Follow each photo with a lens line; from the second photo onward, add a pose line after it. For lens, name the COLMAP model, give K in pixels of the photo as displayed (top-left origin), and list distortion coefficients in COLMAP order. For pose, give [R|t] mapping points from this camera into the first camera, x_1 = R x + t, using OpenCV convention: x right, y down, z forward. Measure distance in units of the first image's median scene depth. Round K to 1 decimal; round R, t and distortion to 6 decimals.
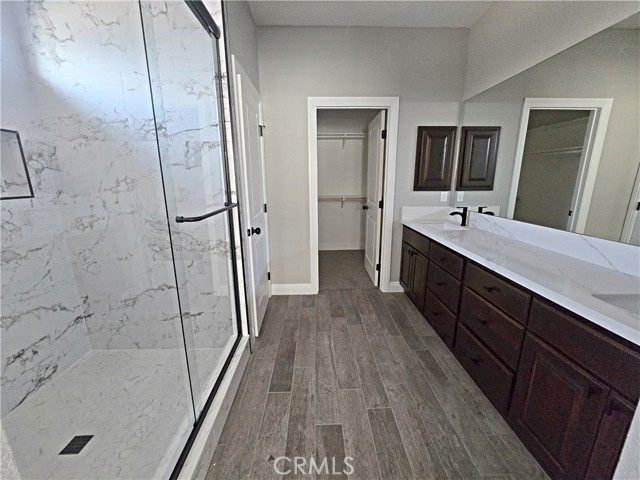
lens RADIAL K [[262.2, 0, 320.0], [0, 262.2, 240.0], [0, 0, 1]] dist [-0.000486, -0.000019]
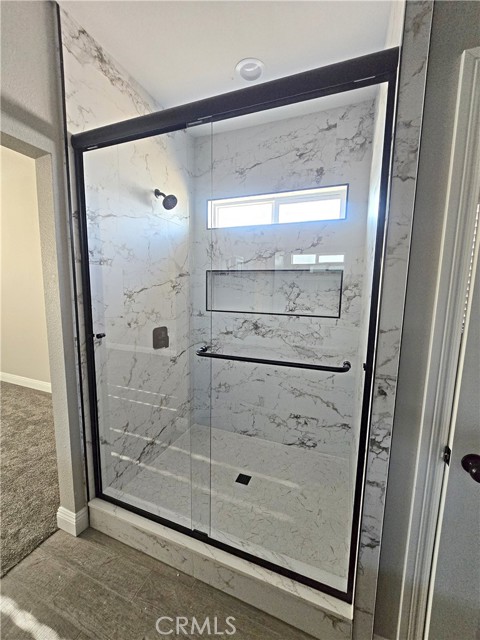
lens RADIAL K [[262.2, 0, 240.0], [0, 262.2, 320.0], [0, 0, 1]] dist [-0.000486, -0.000019]
pose [[-0.391084, 0.116351, -0.912971, 0.269323], [-0.223238, 0.950362, 0.216743, -0.321497], [0.892871, 0.288575, -0.345697, 1.004574]]
